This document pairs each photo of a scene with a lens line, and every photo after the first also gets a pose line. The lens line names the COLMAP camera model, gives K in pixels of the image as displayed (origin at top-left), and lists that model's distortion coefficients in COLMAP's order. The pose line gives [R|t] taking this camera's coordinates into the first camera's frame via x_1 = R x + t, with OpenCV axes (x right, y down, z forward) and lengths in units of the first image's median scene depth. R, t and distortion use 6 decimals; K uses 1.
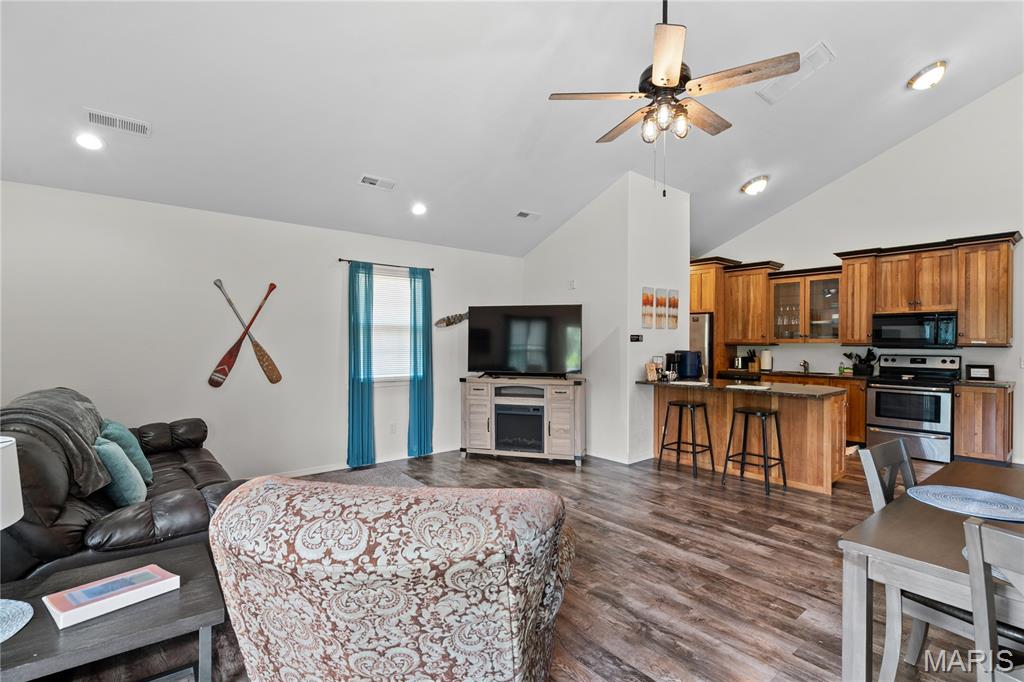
lens RADIAL K [[468.7, 0, 515.1], [0, 468.7, 346.7], [0, 0, 1]] dist [0.002009, -0.001845]
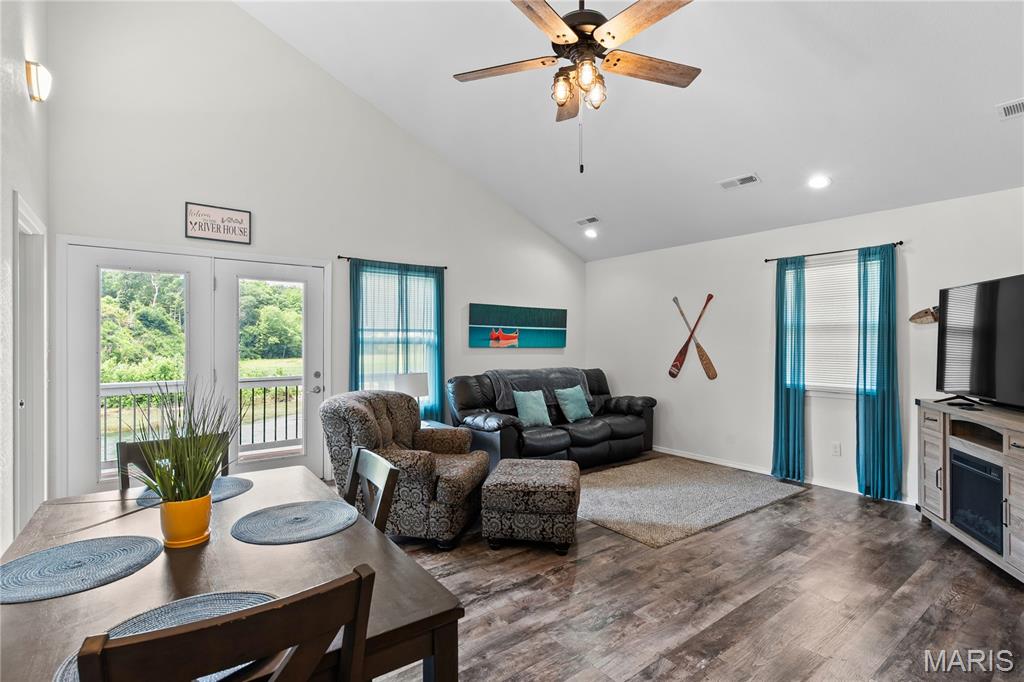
lens RADIAL K [[493.1, 0, 510.4], [0, 493.1, 343.1], [0, 0, 1]] dist [-0.000235, -0.000766]
pose [[-0.036006, 0.000475, -0.999351, 0.599492], [-0.013002, 0.999915, 0.000944, -0.005938], [0.999267, 0.013028, -0.035997, 0.447265]]
